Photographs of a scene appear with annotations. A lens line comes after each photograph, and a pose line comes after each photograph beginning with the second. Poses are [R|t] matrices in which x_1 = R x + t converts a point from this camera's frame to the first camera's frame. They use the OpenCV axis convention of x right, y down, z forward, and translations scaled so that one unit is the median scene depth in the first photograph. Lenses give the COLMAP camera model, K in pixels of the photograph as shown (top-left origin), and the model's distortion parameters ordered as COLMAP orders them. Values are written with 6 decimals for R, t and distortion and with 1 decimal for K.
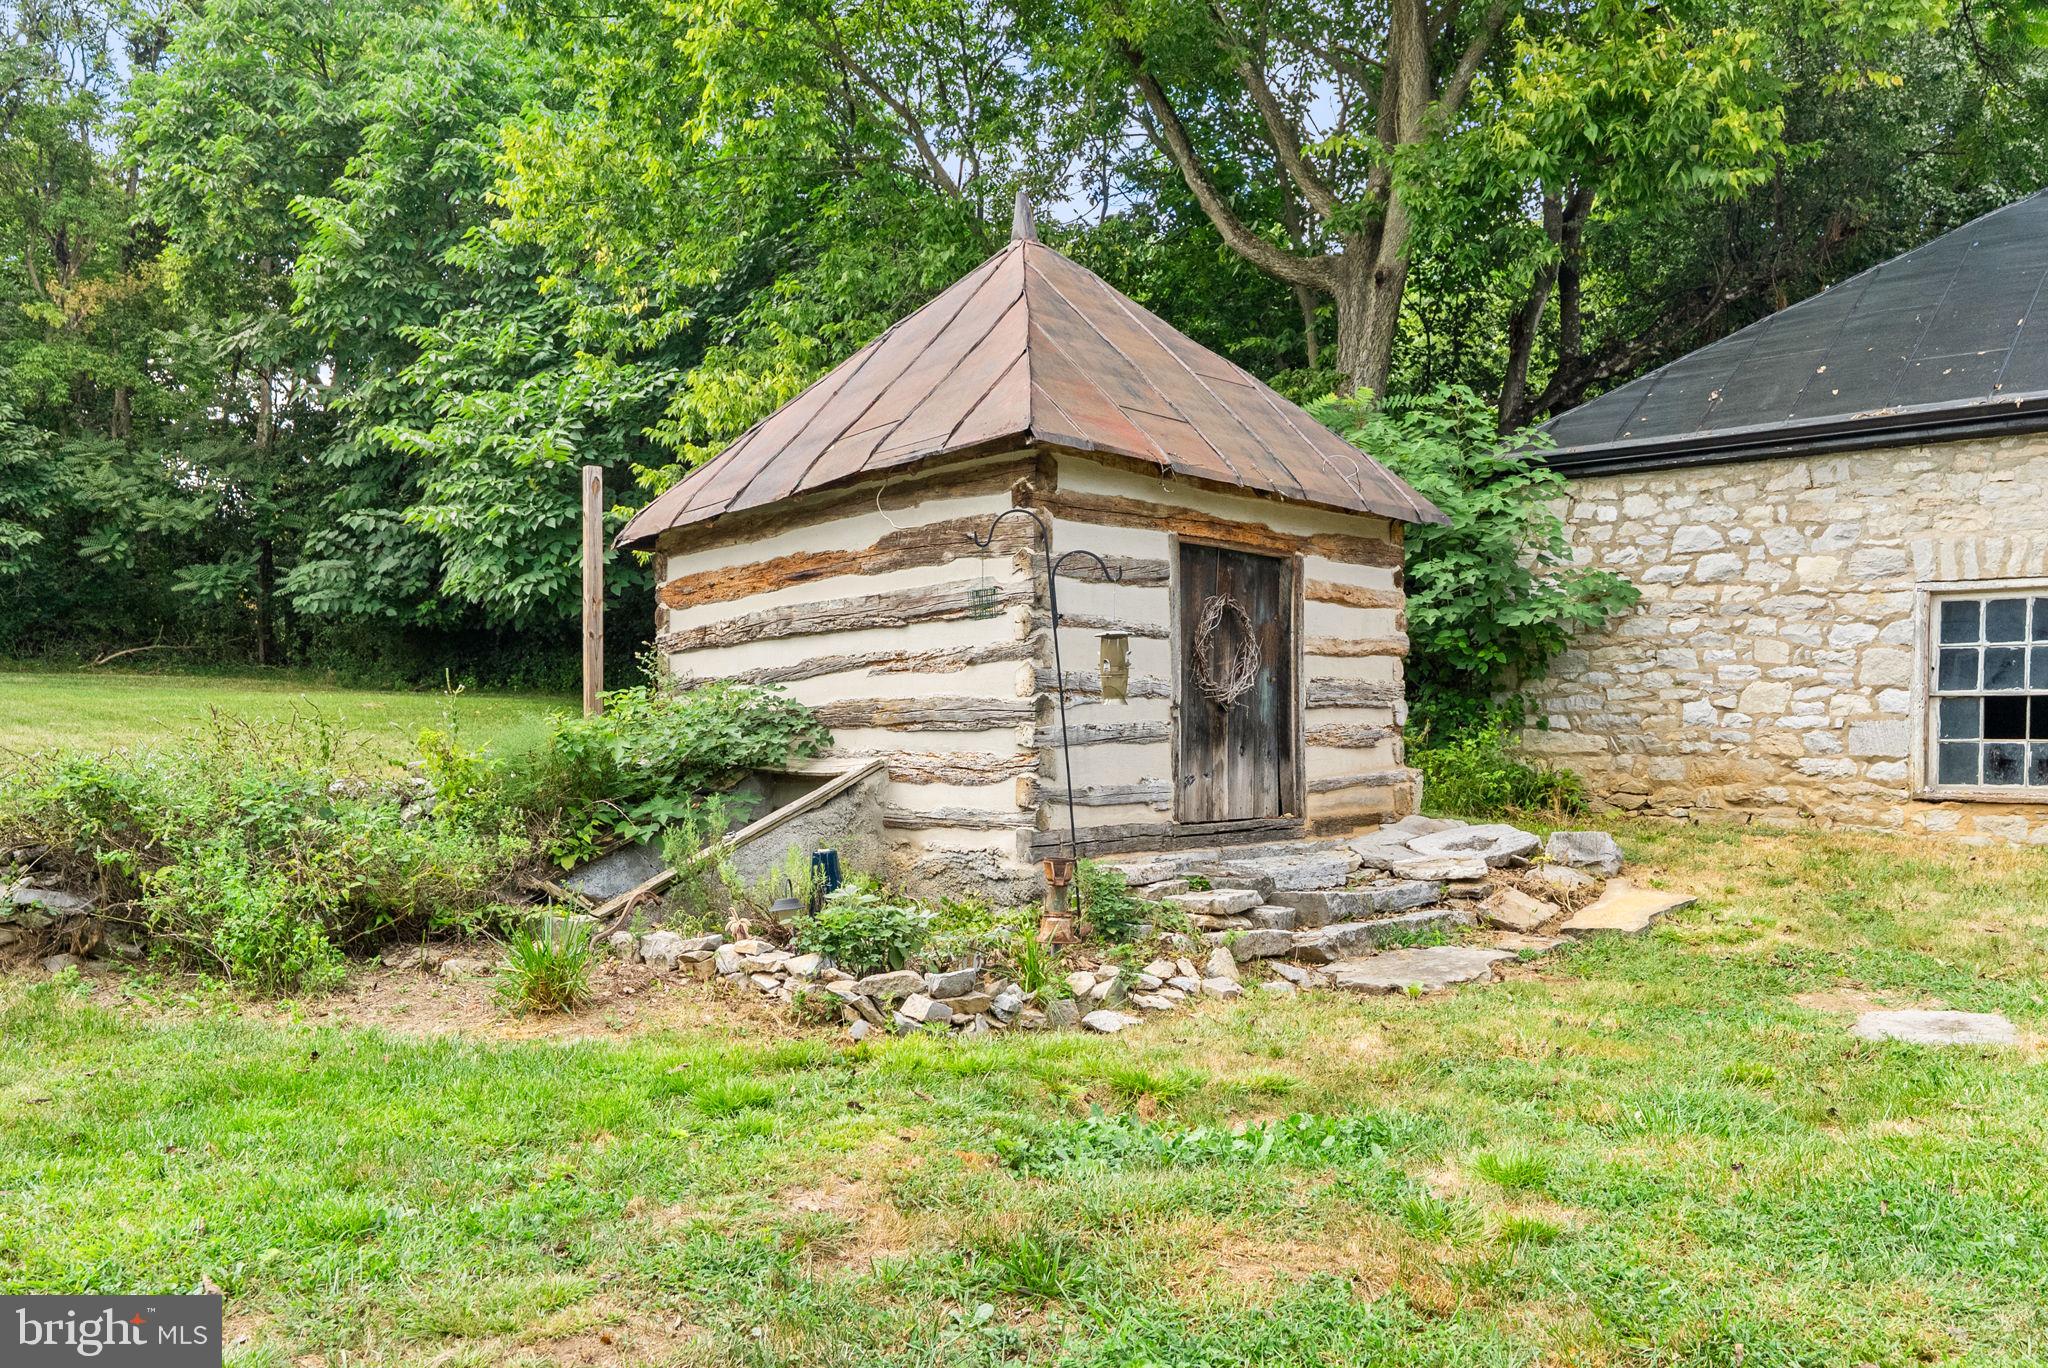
lens RADIAL K [[1590.1, 0, 1024.1], [0, 1590.1, 758.1], [0, 0, 1]] dist [0.005588, -0.000640]
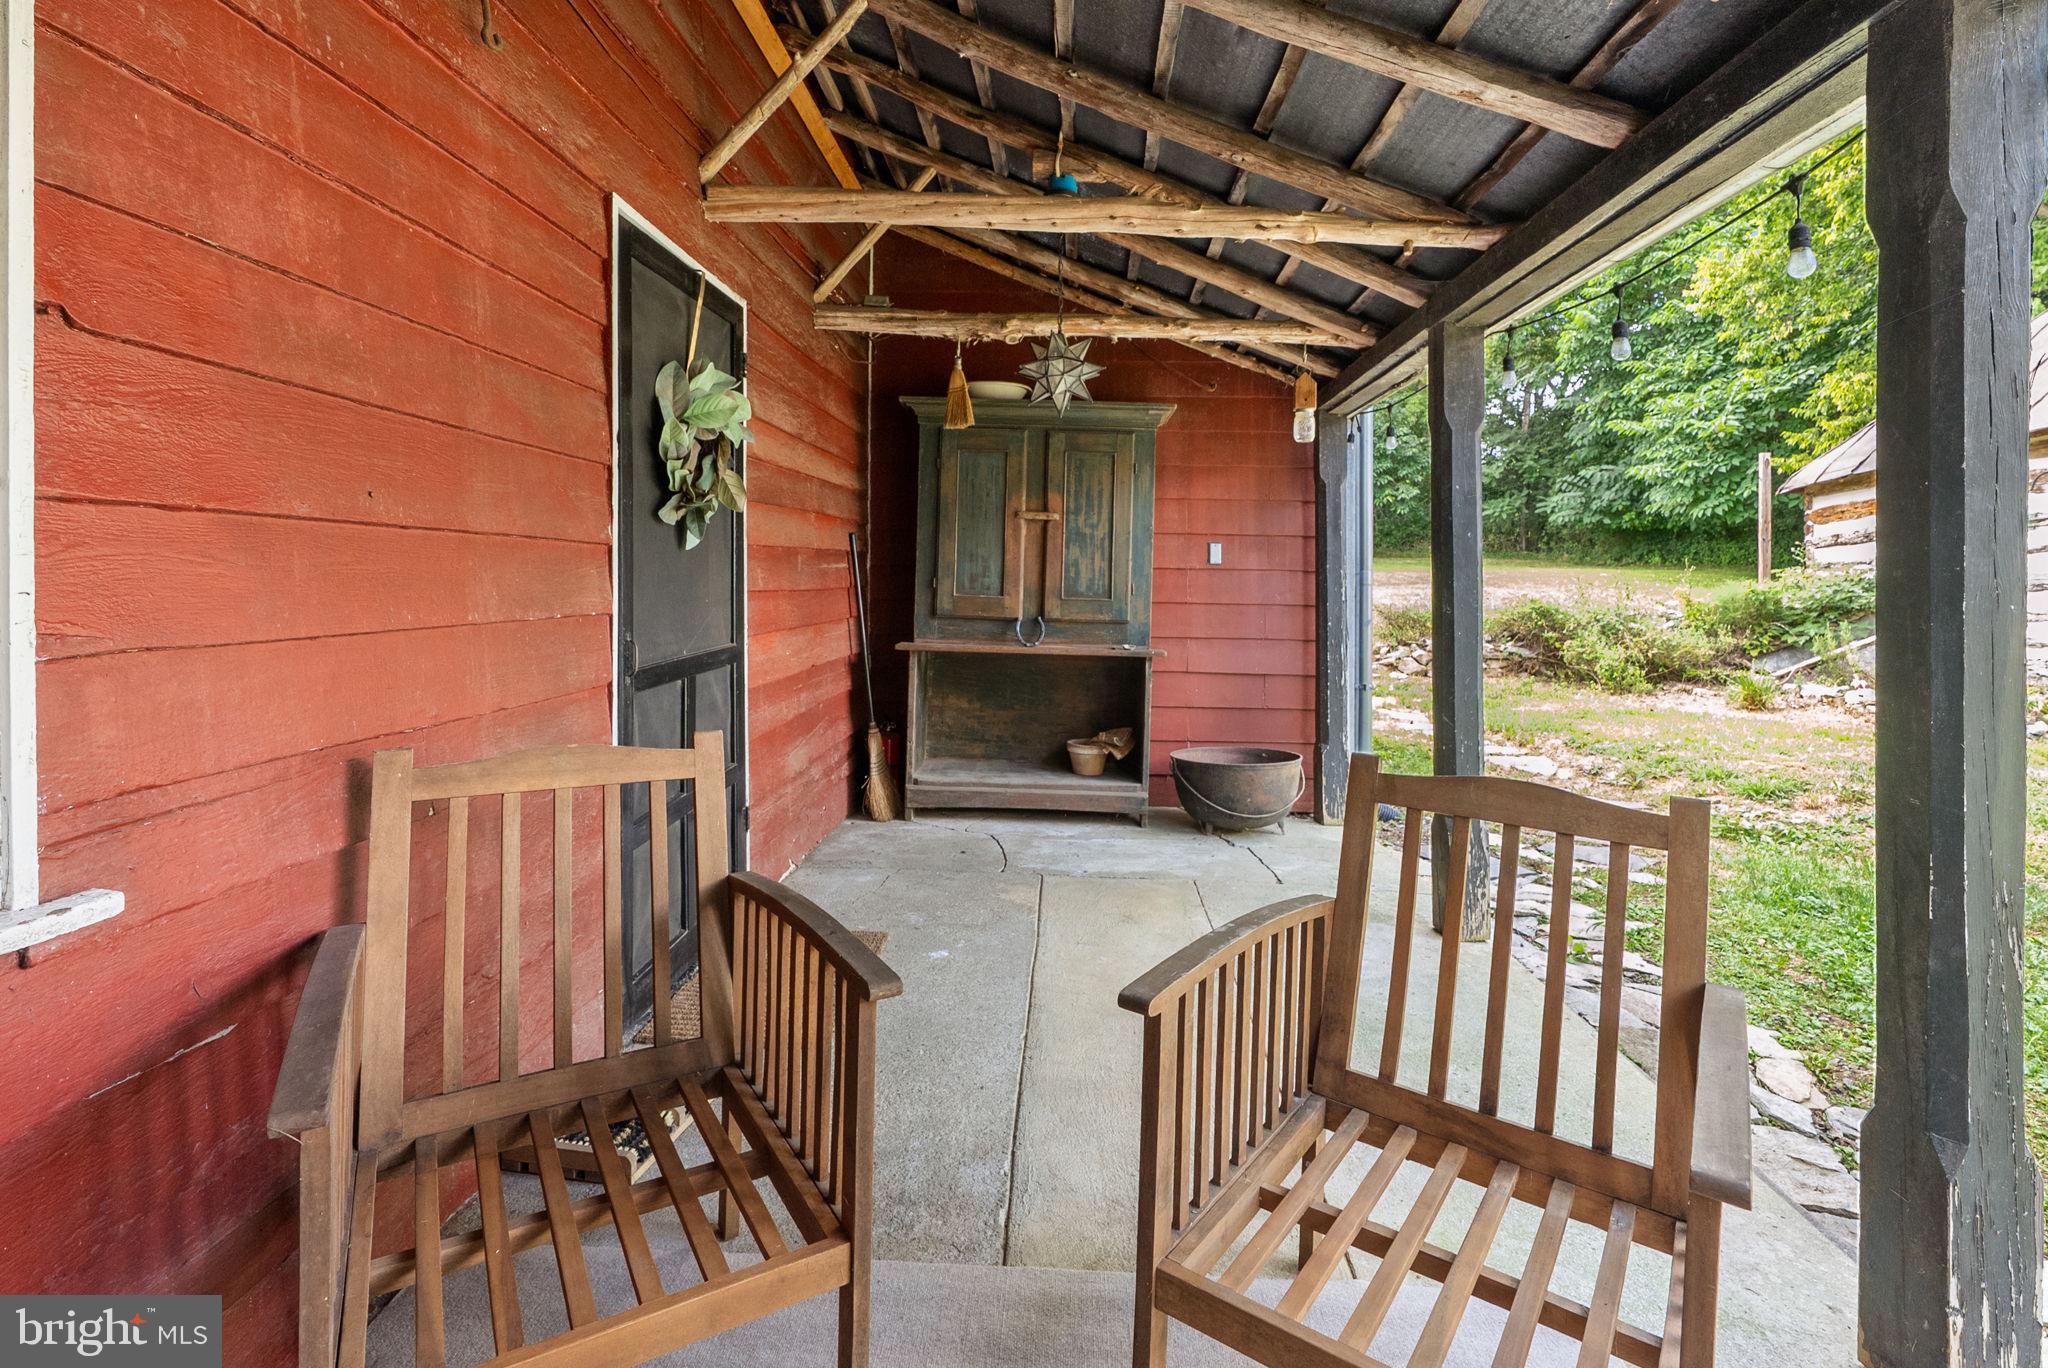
lens RADIAL K [[992.2, 0, 1027.4], [0, 992.2, 562.1], [0, 0, 1]] dist [-0.001597, 0.000013]
pose [[0.635041, -0.010823, -0.772403, 0.090553], [-0.024148, 0.999135, -0.033853, 0.012271], [0.772101, 0.040150, 0.634230, -0.456340]]
